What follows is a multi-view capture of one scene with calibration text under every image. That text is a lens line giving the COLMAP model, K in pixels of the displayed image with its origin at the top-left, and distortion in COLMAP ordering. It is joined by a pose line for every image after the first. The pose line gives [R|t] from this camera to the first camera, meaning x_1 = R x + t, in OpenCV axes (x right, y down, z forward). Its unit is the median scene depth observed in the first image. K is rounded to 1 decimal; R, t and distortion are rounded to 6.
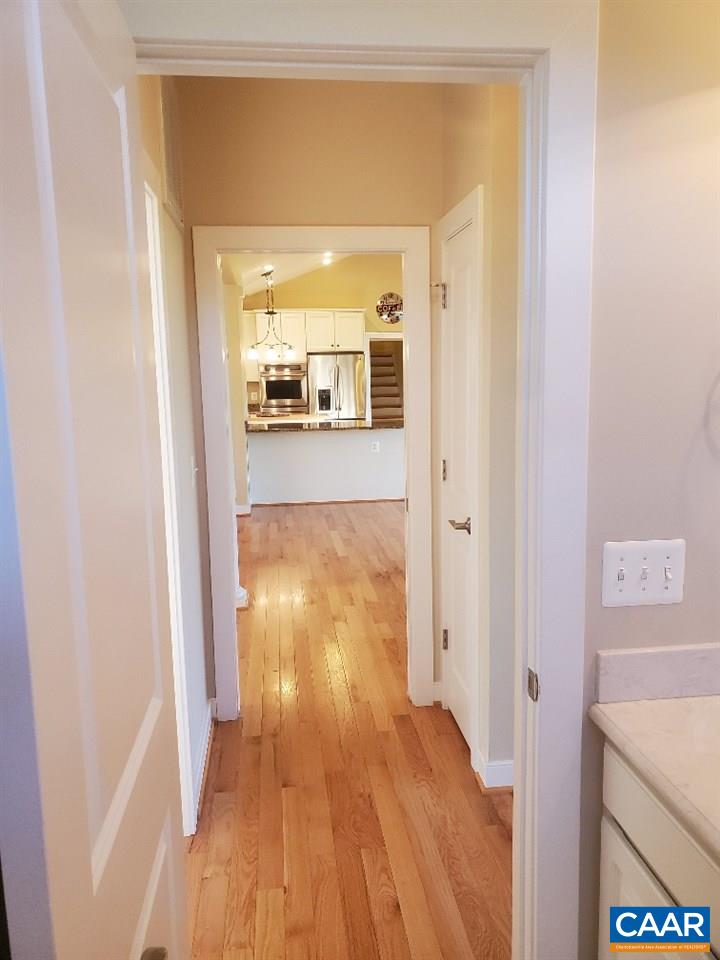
lens RADIAL K [[728.4, 0, 360.0], [0, 728.4, 480.0], [0, 0, 1]] dist [0.230258, -0.000585]
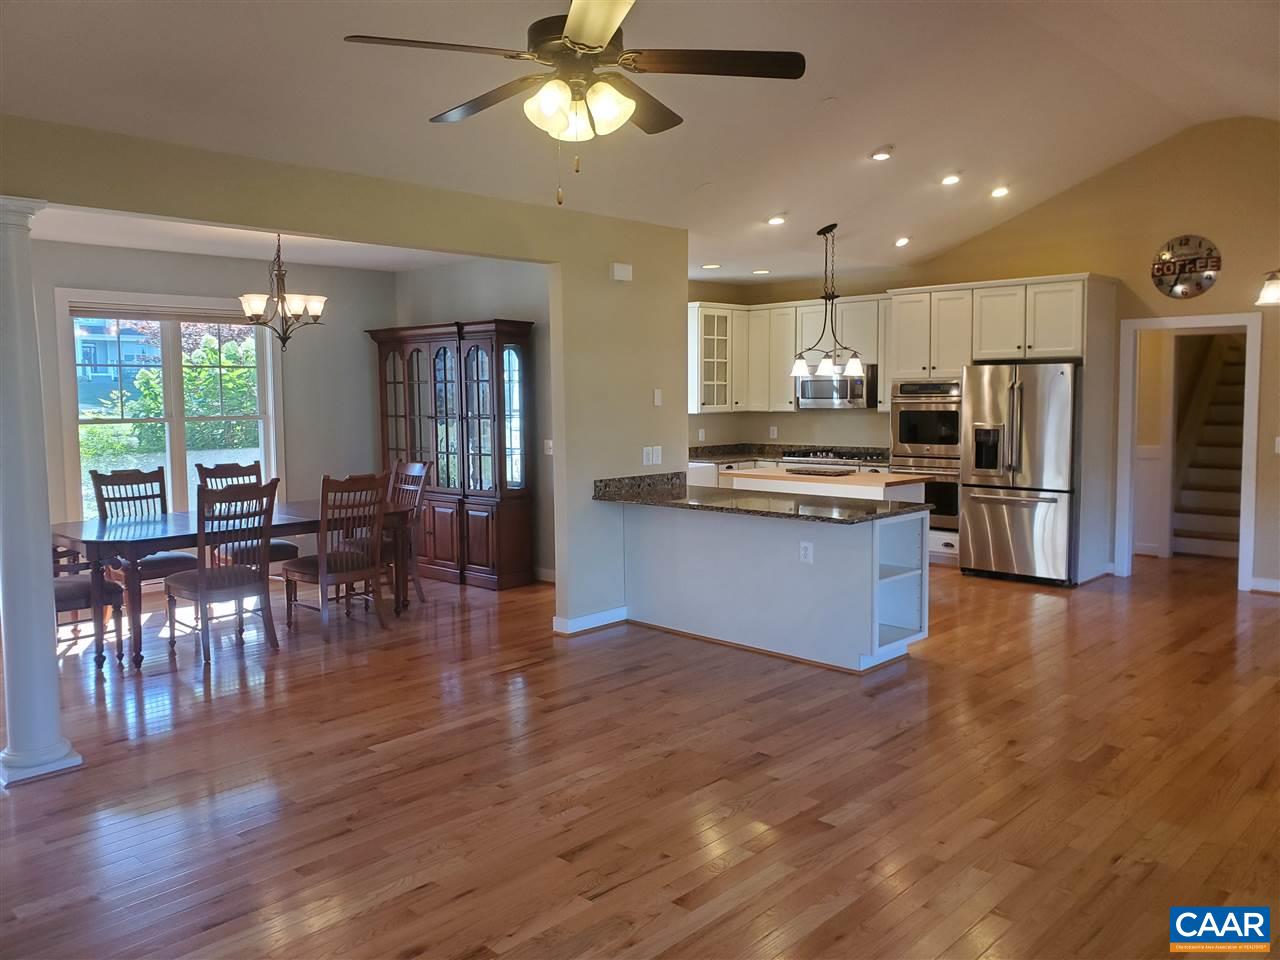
lens RADIAL K [[993.4, 0, 640.6], [0, 993.4, 475.7], [0, 0, 1]] dist [0.012582, -0.002989]
pose [[0.635989, 0.081614, -0.767371, 0.342726], [-0.119560, 0.992806, 0.006500, -0.066555], [0.762380, 0.087613, 0.641171, 0.357191]]
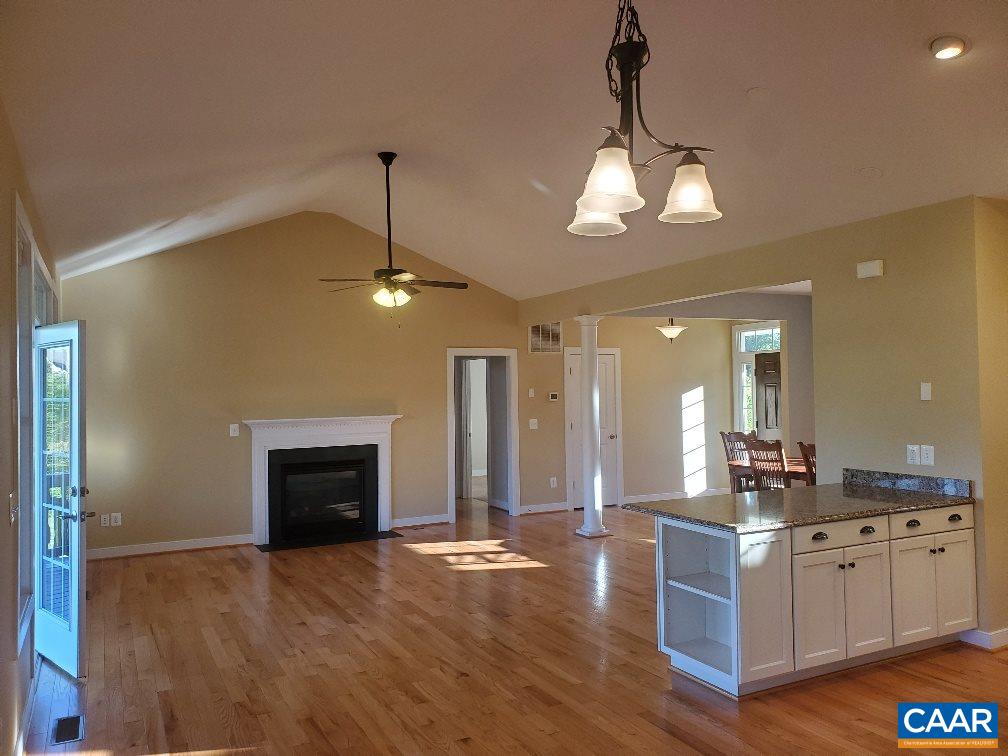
lens RADIAL K [[782.3, 0, 504.5], [0, 782.3, 374.7], [0, 0, 1]] dist [0.012582, -0.002989]
pose [[-0.934922, 0.031639, -0.353440, 0.258536], [-0.015567, 0.991402, 0.129925, -0.175298], [0.354512, 0.126972, -0.926390, 1.075482]]
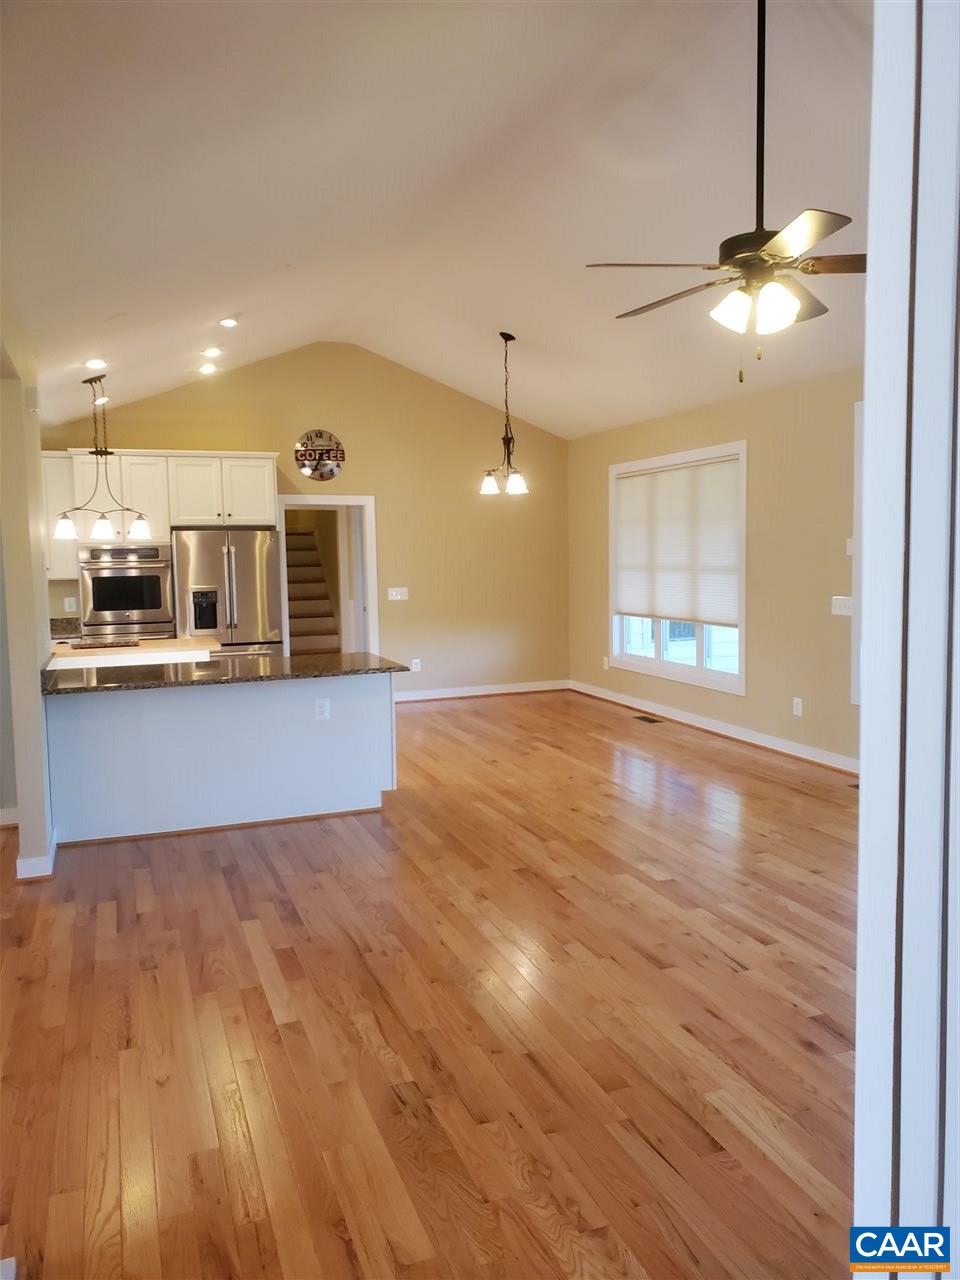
lens RADIAL K [[976.9, 0, 480.0], [0, 976.9, 640.0], [0, 0, 1]] dist [0.020575, 0.002445]
pose [[0.970356, -0.014830, 0.241224, -0.025936], [0.029633, 0.997885, -0.057854, -0.039122], [-0.239856, 0.063287, 0.968744, 0.236299]]
